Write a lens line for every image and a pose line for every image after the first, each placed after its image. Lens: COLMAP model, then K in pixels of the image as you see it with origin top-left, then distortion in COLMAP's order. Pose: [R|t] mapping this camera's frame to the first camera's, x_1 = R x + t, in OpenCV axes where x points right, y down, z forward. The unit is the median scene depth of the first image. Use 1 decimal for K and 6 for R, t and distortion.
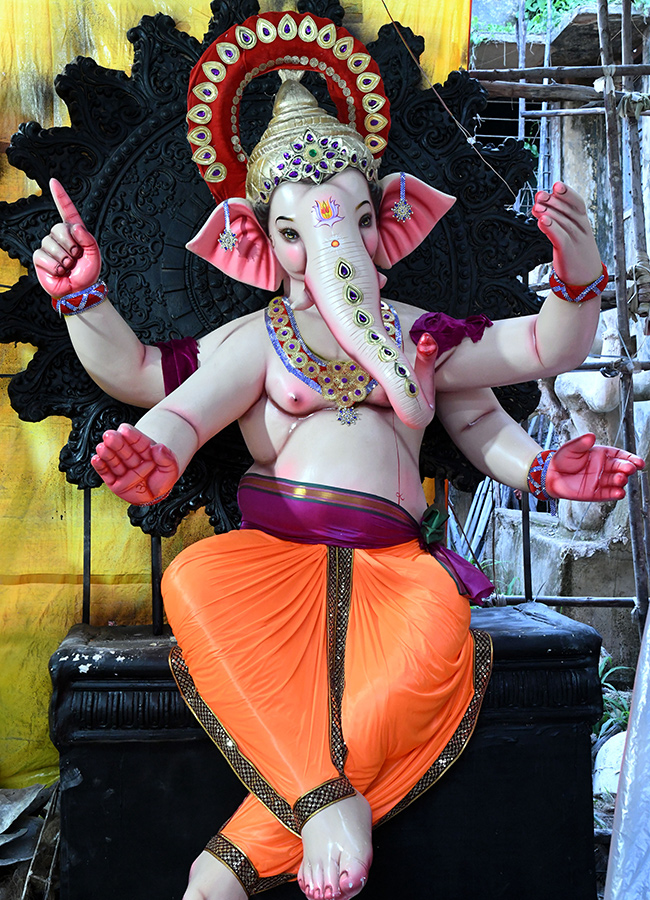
lens RADIAL K [[1417.1, 0, 325.0], [0, 1417.1, 450.0], [0, 0, 1]] dist [0.320605, 0.031798]
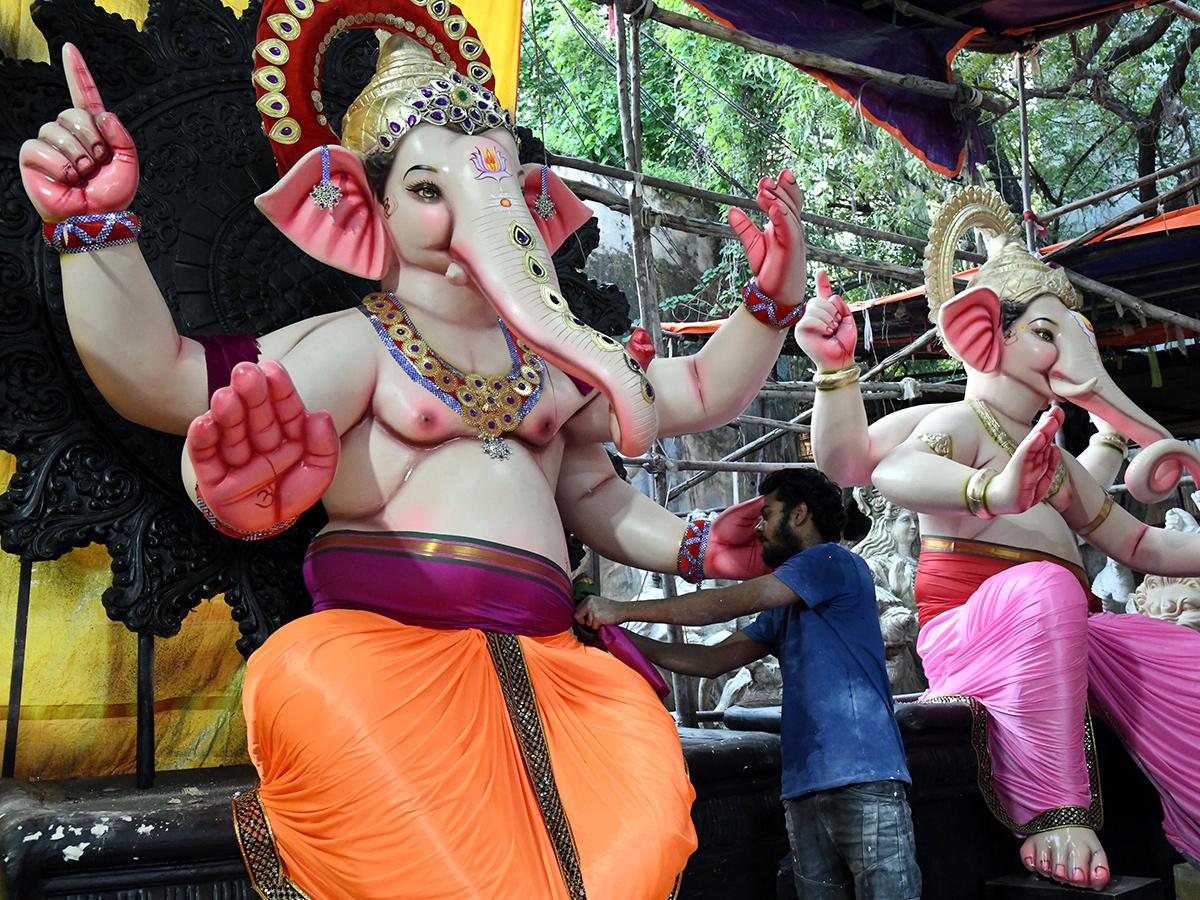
lens RADIAL K [[1022.1, 0, 600.1], [0, 1022.1, 469.5], [0, 0, 1]] dist [-0.067905, 0.092428]
pose [[0.885761, 0.070877, 0.458699, -0.169770], [0.007807, 0.985857, -0.167407, 0.071421], [-0.464077, 0.151863, 0.872680, 0.530945]]
